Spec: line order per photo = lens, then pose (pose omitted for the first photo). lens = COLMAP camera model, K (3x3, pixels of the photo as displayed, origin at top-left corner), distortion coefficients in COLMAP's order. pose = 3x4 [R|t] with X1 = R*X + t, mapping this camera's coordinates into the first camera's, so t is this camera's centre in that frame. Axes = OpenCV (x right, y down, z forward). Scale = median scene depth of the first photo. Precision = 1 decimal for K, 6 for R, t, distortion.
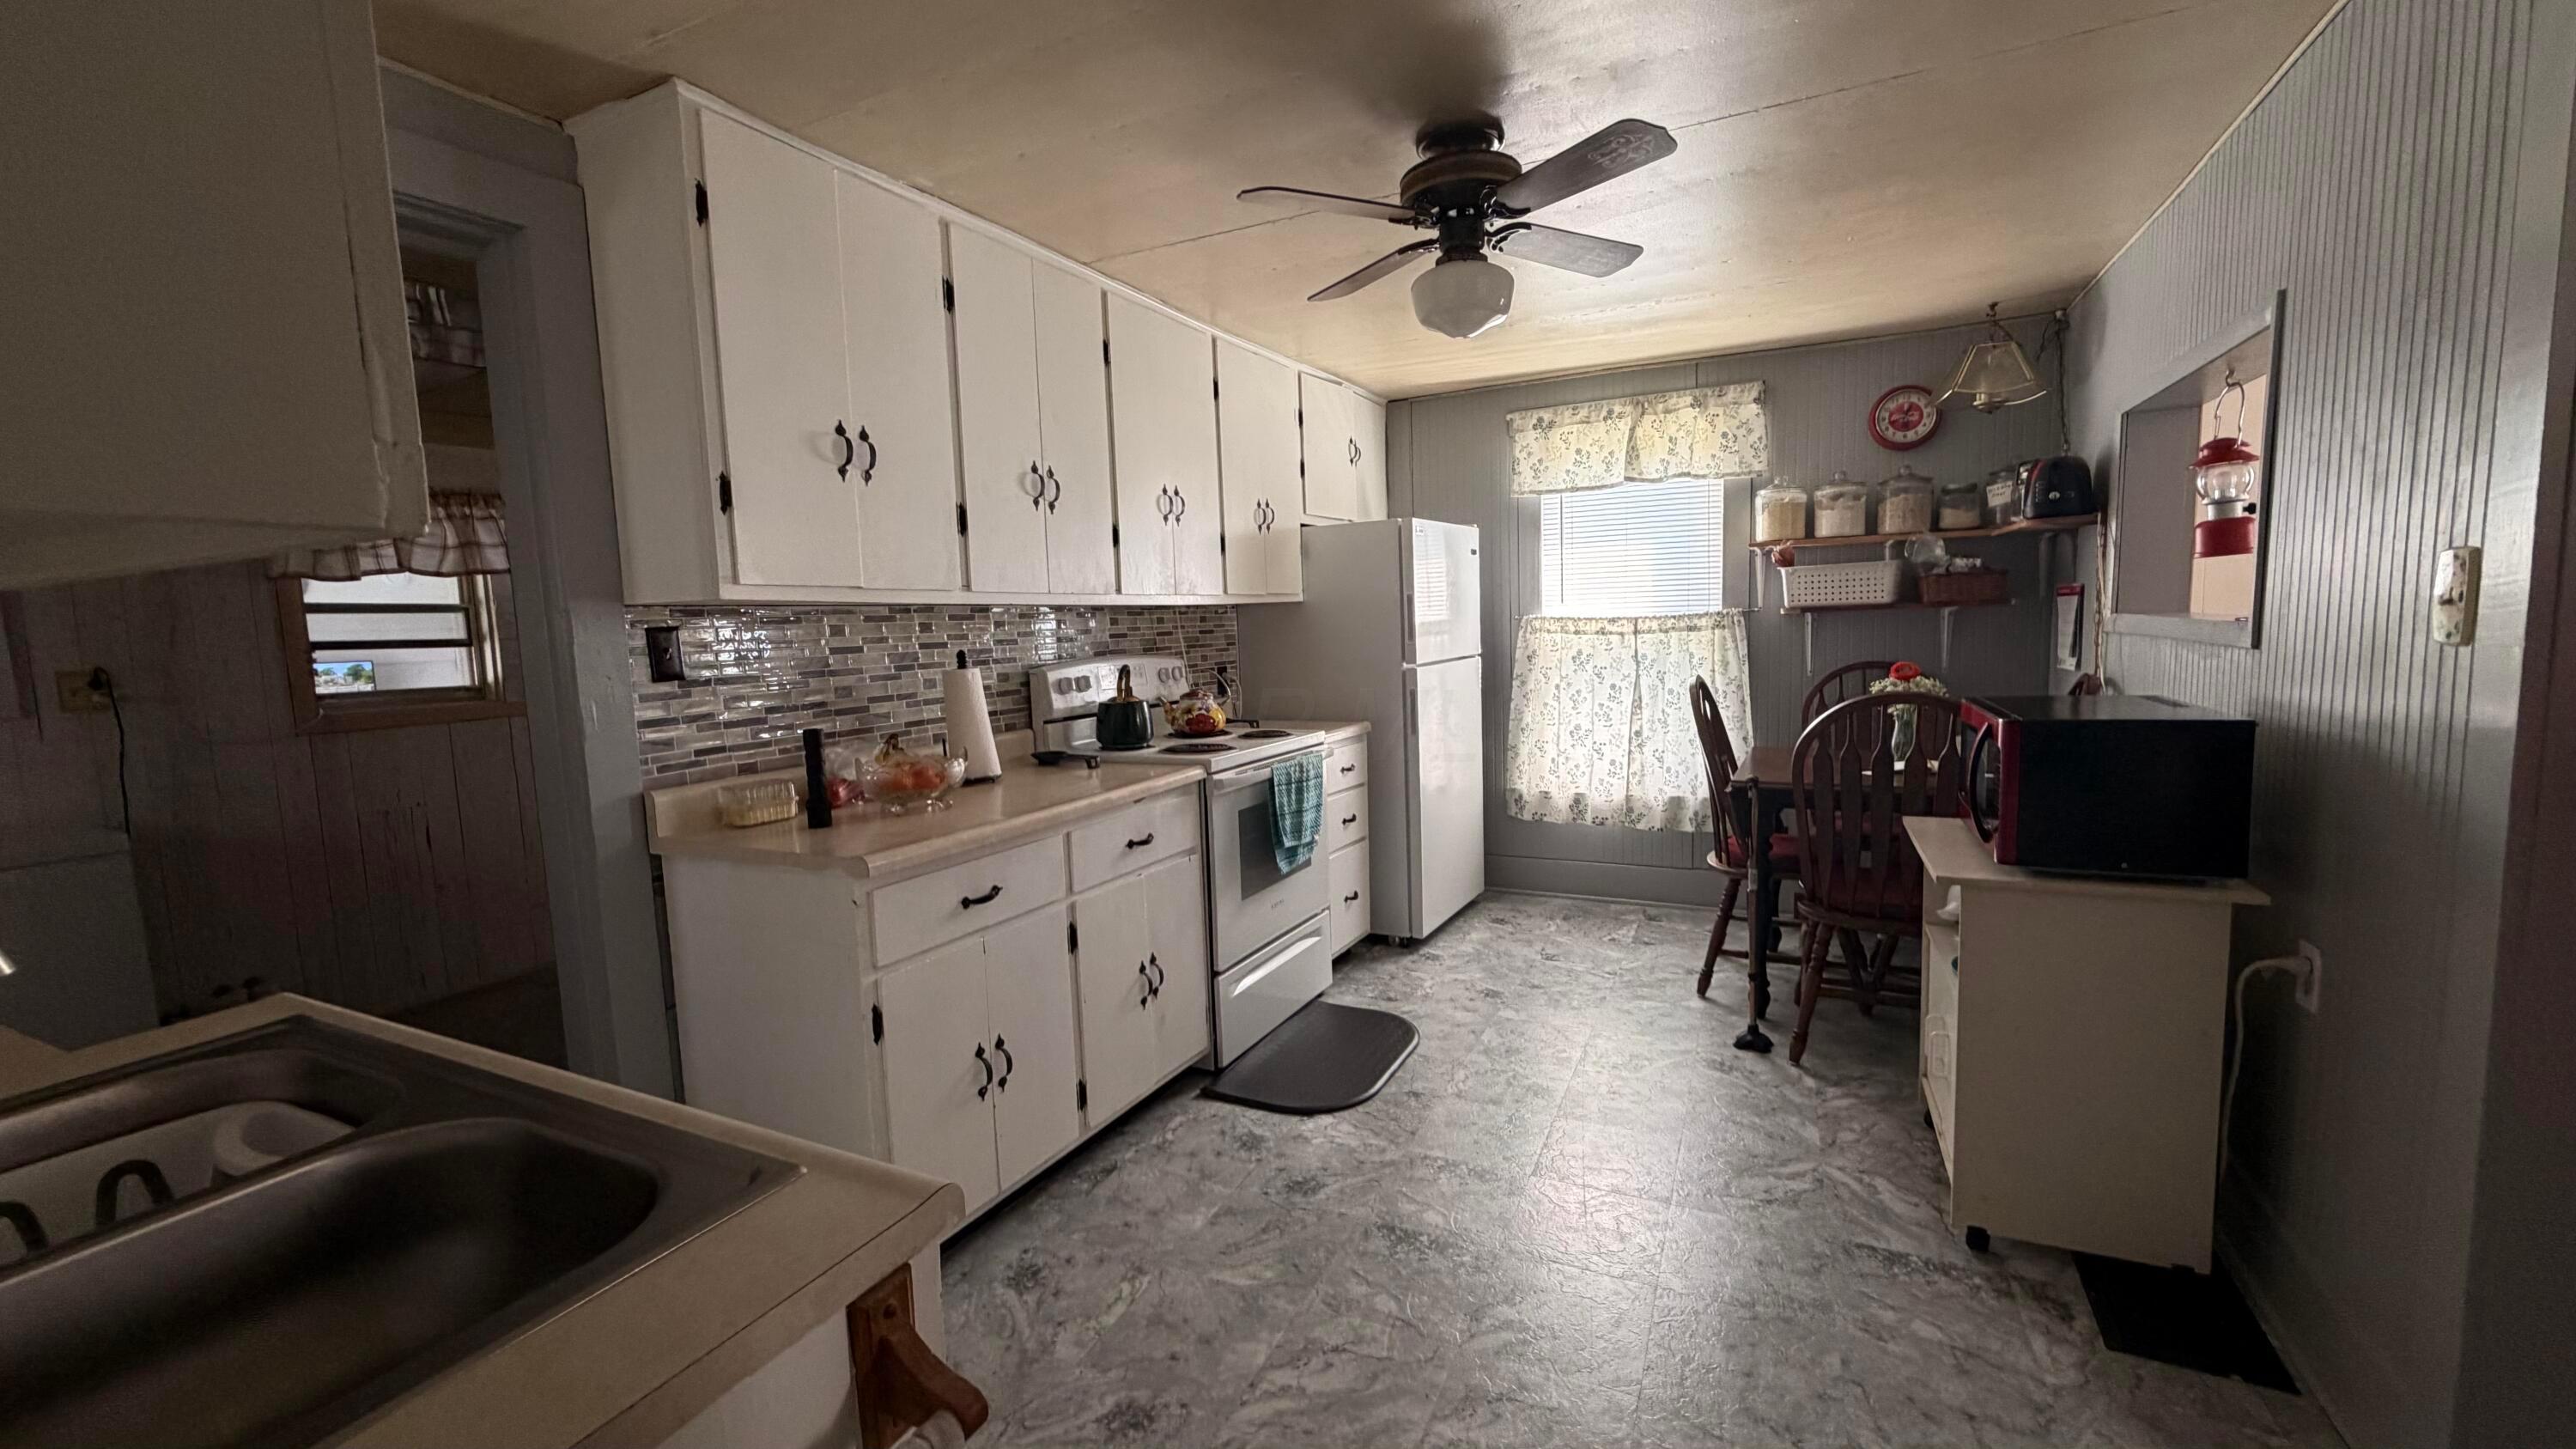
lens RADIAL K [[1028.4, 0, 1293.9], [0, 1028.4, 718.5], [0, 0, 1]] dist [-0.000883, -0.000175]
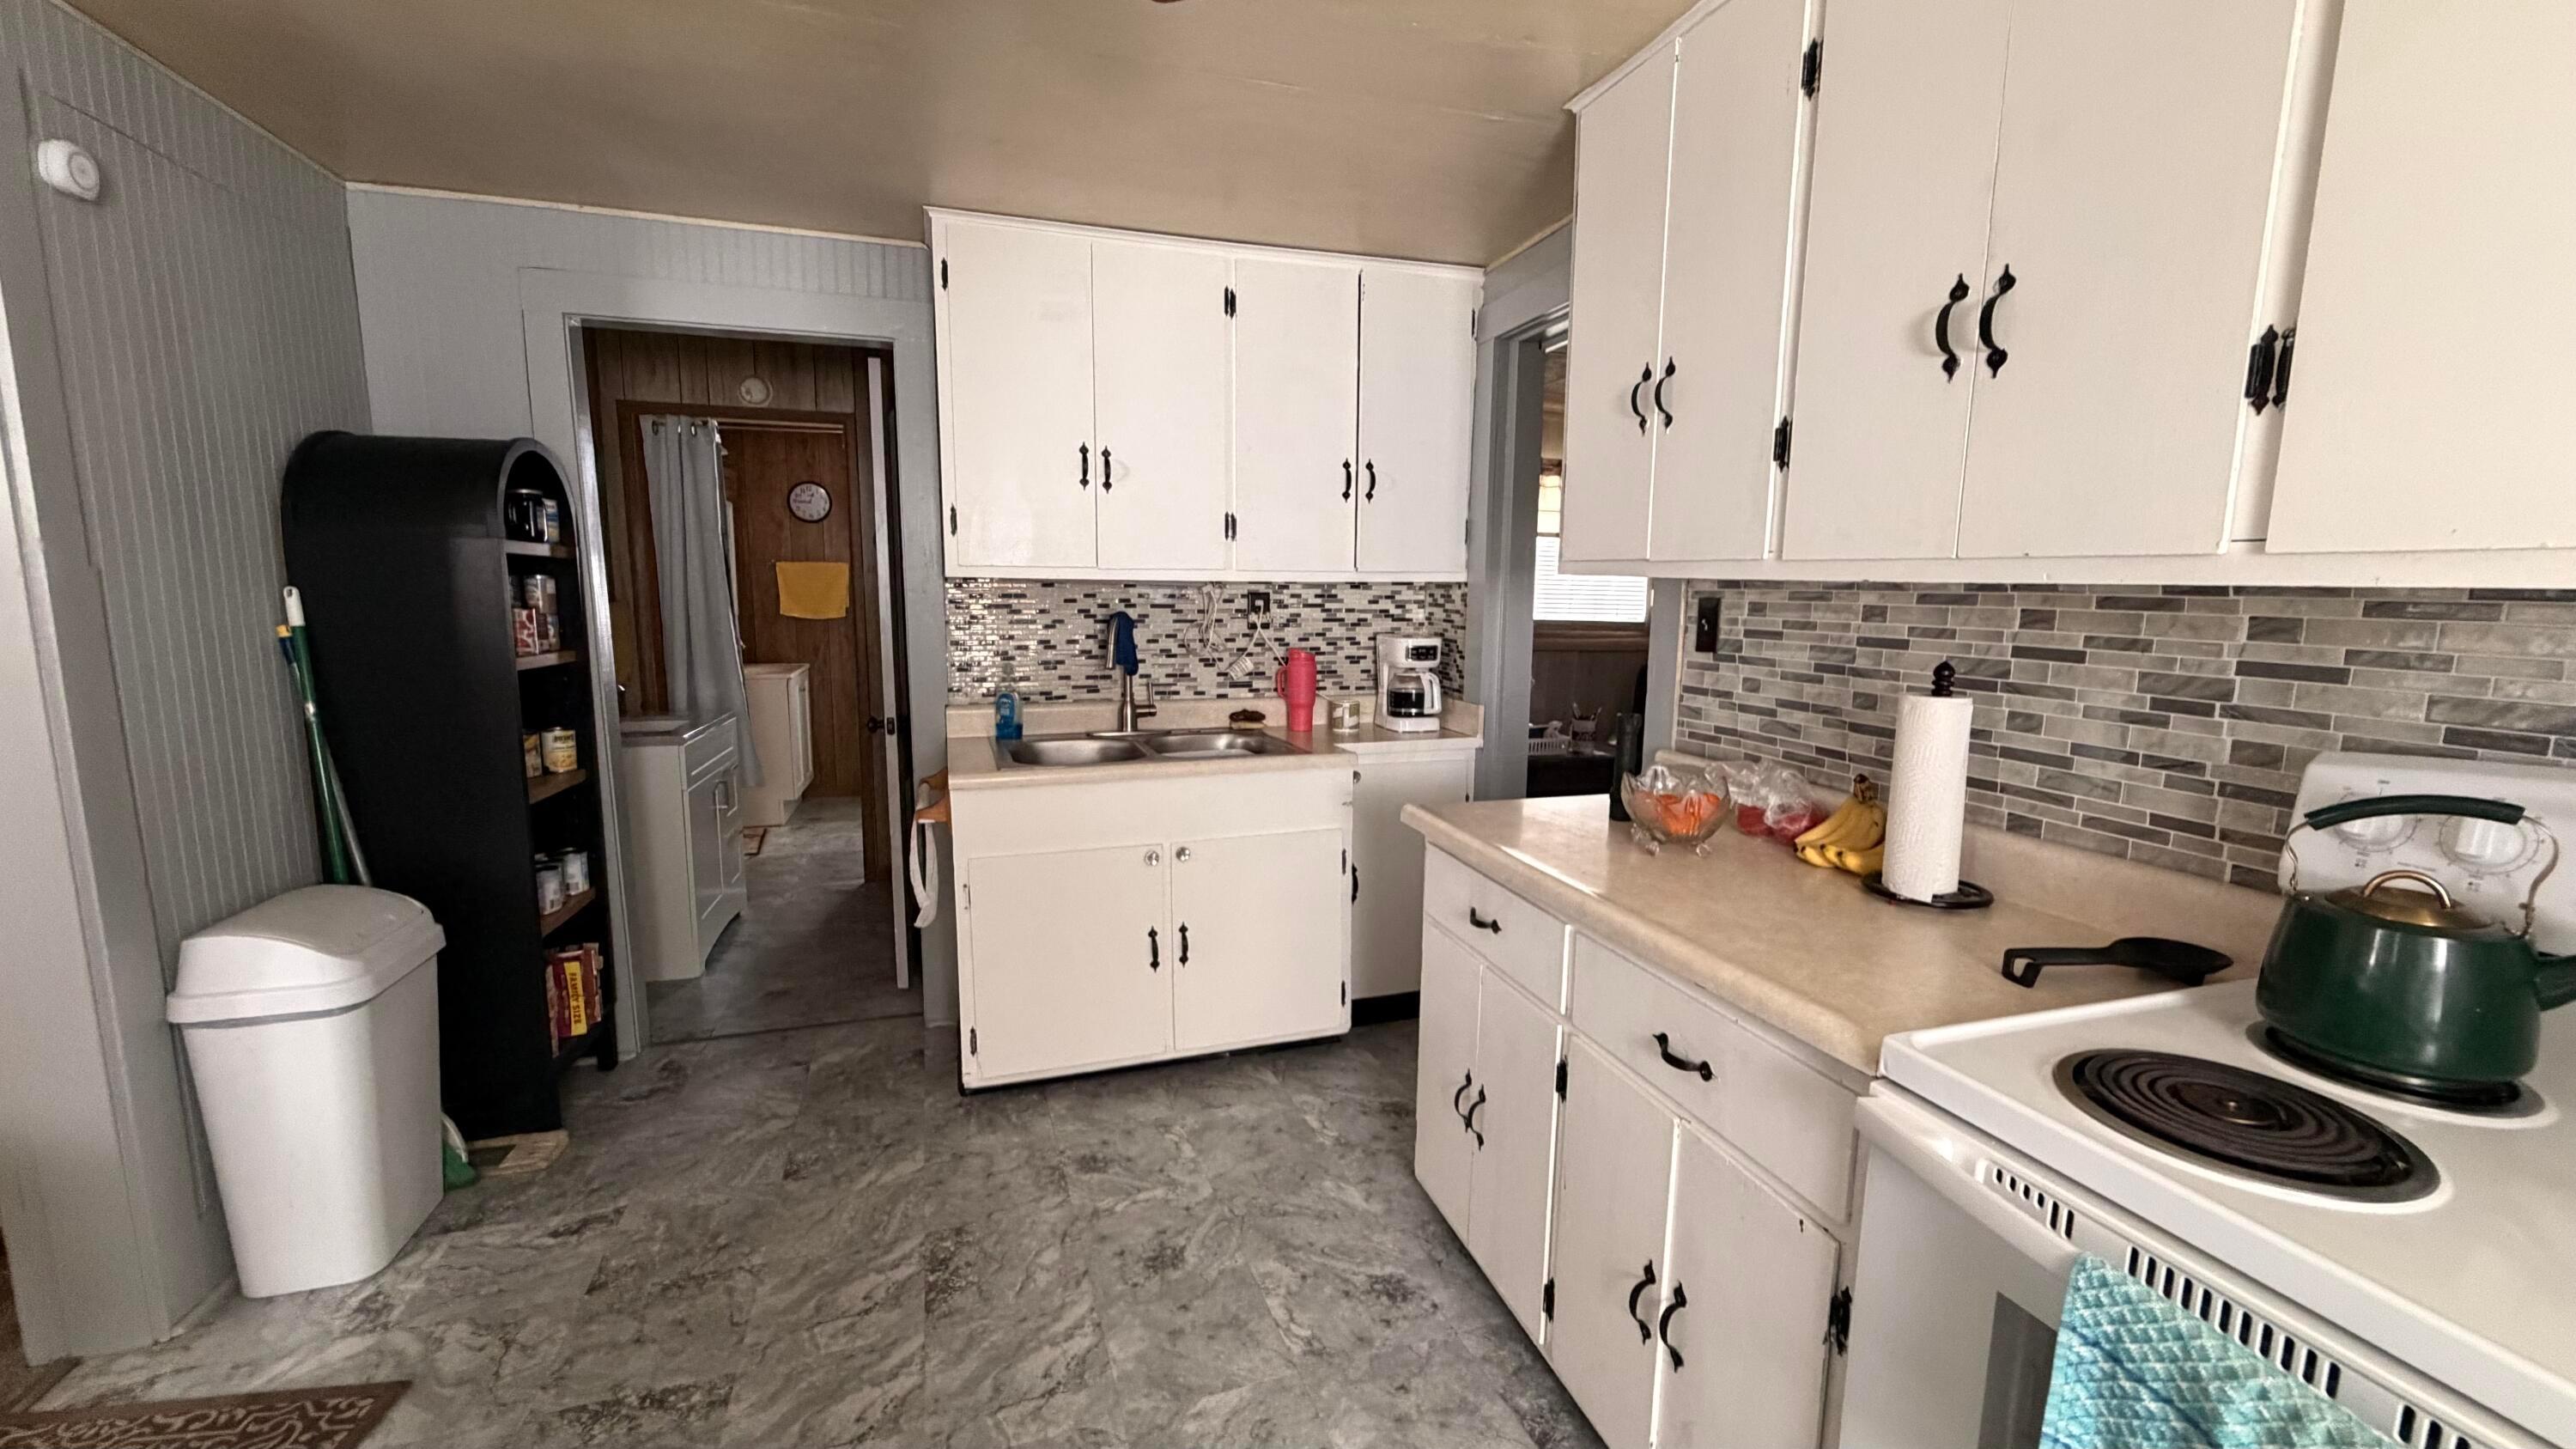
lens RADIAL K [[1028.4, 0, 1283.4], [0, 1028.4, 741.5], [0, 0, 1]] dist [-0.000883, -0.000175]
pose [[-0.727904, 0.127210, -0.673776, 0.381484], [-0.055467, 0.968495, 0.242777, -0.172640], [0.683432, 0.214091, -0.697915, 1.438432]]
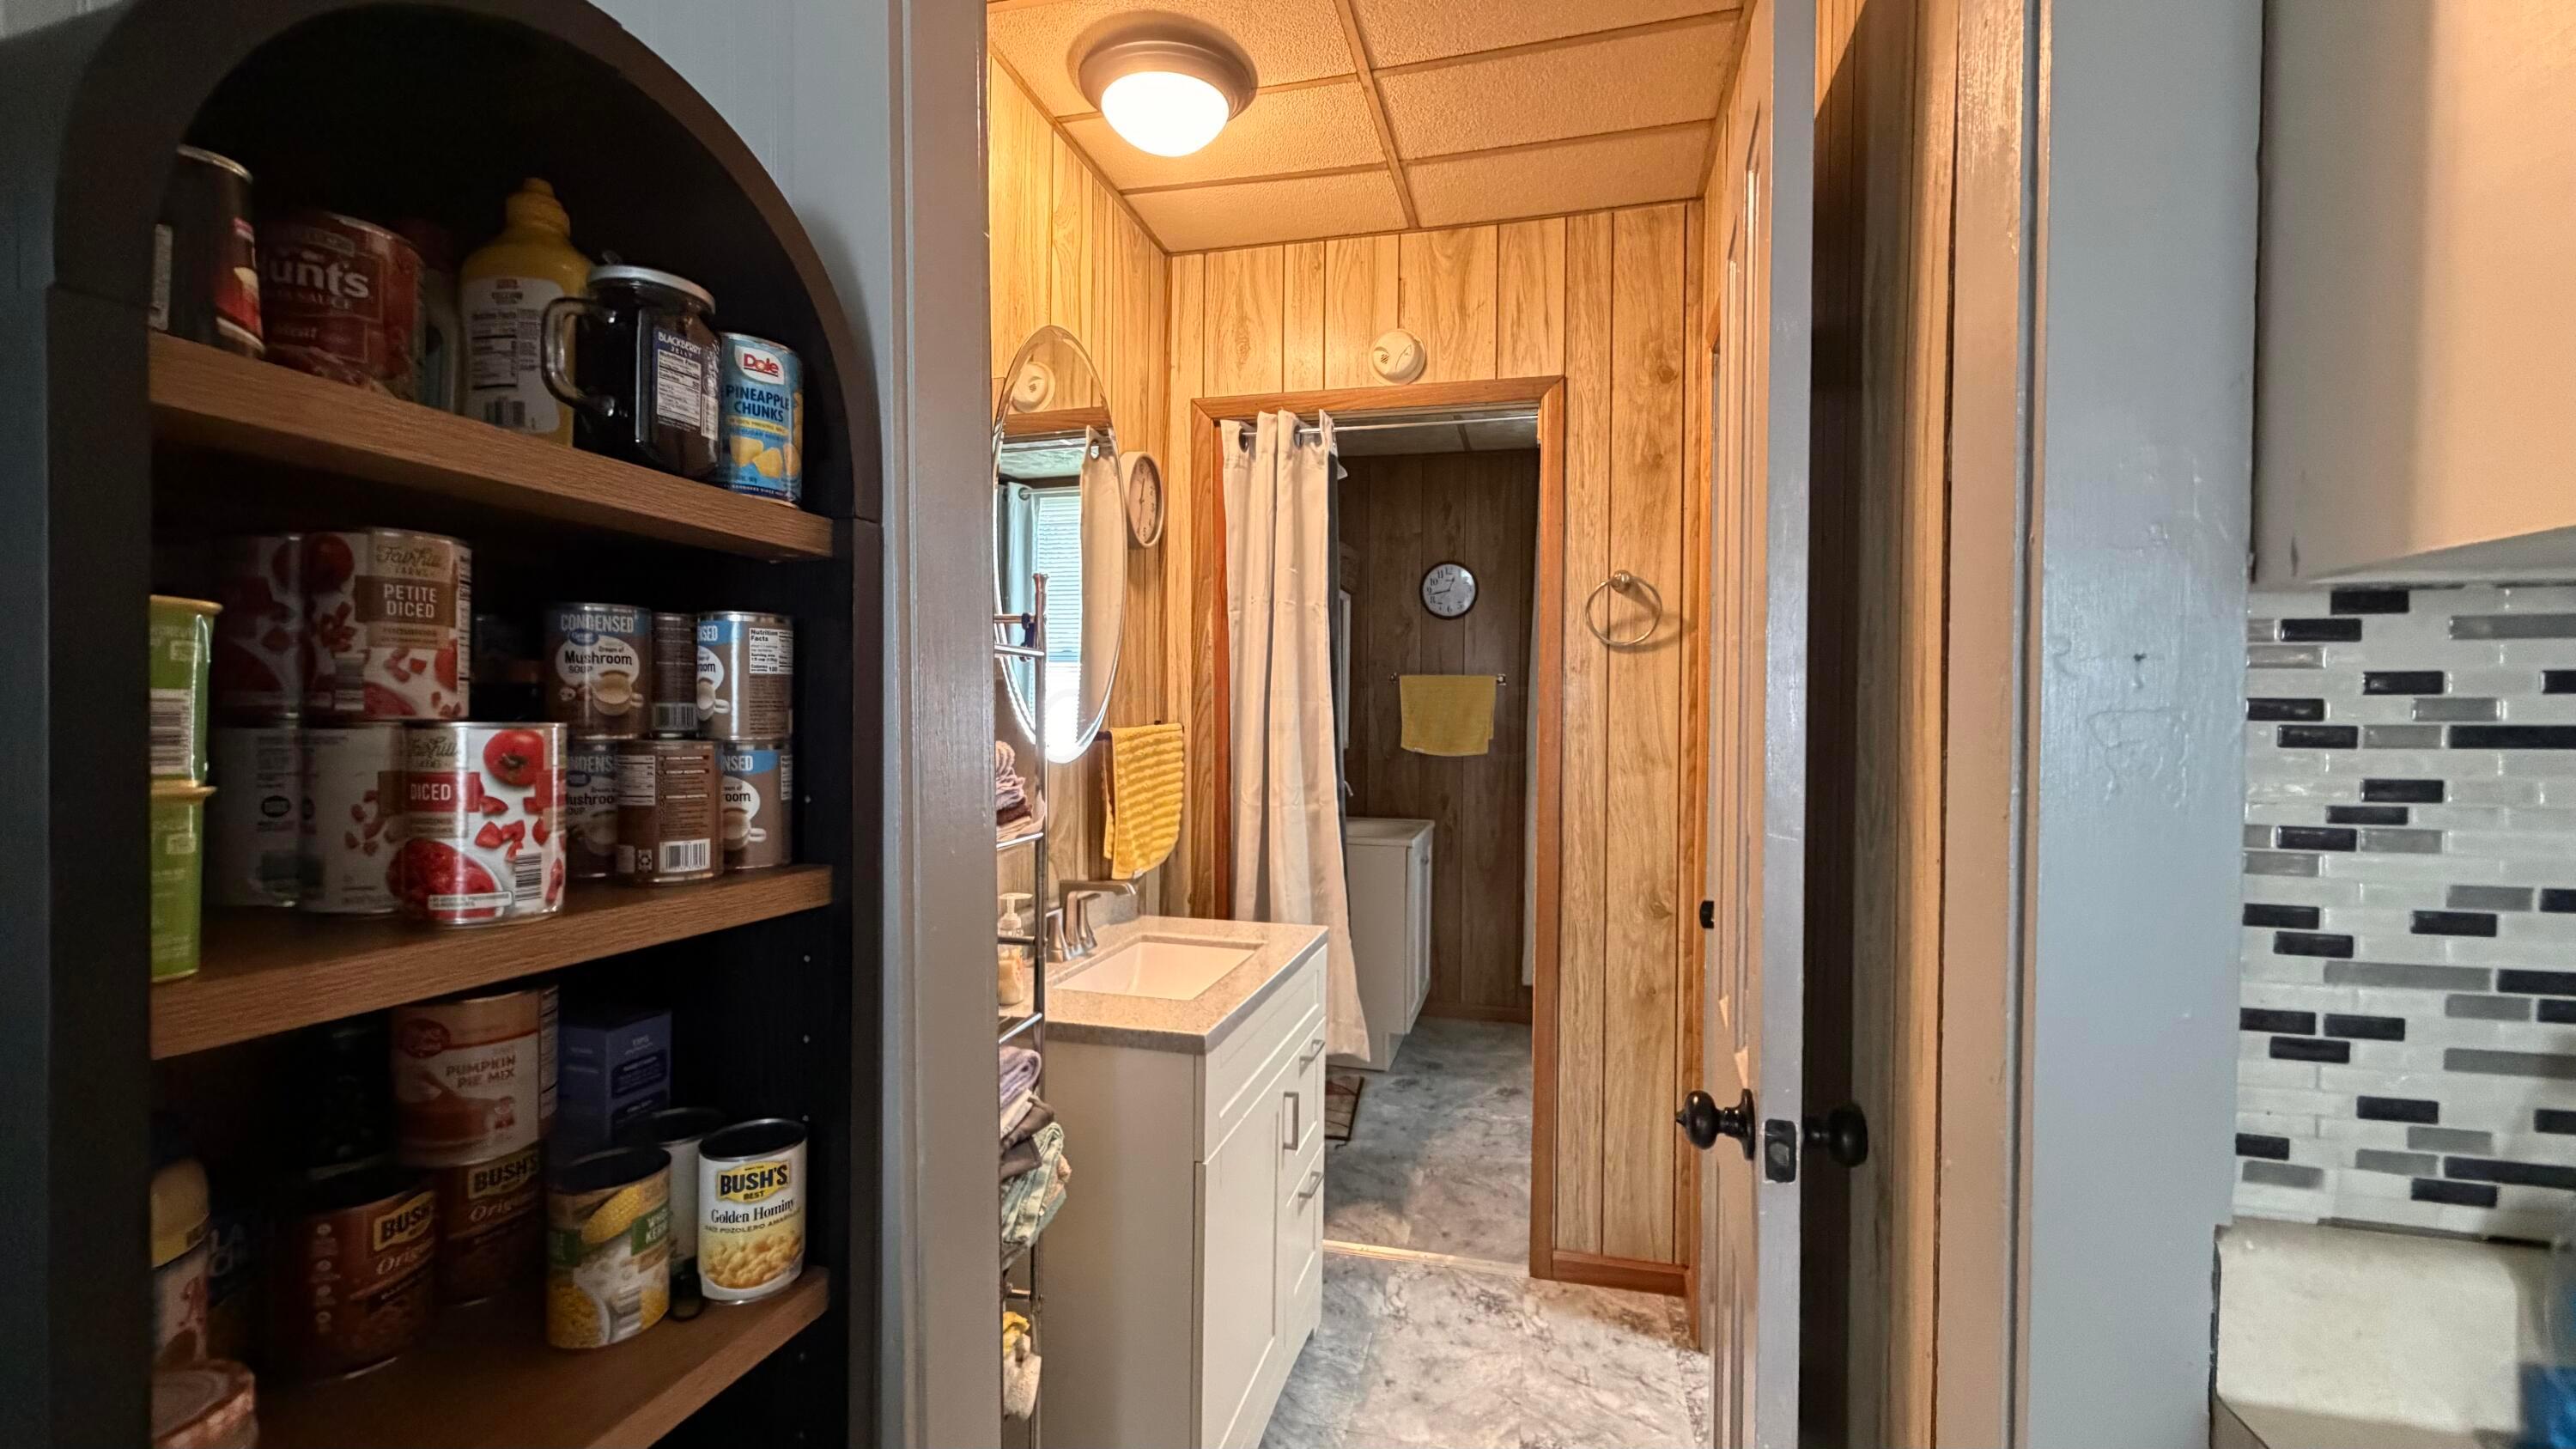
lens RADIAL K [[1028.4, 0, 1289.7], [0, 1028.4, 726.9], [0, 0, 1]] dist [-0.000883, -0.000175]
pose [[-0.977412, 0.028718, -0.209384, 0.301065], [0.004860, 0.993517, 0.113577, -0.133545], [0.211288, 0.109994, -0.971215, 1.156653]]
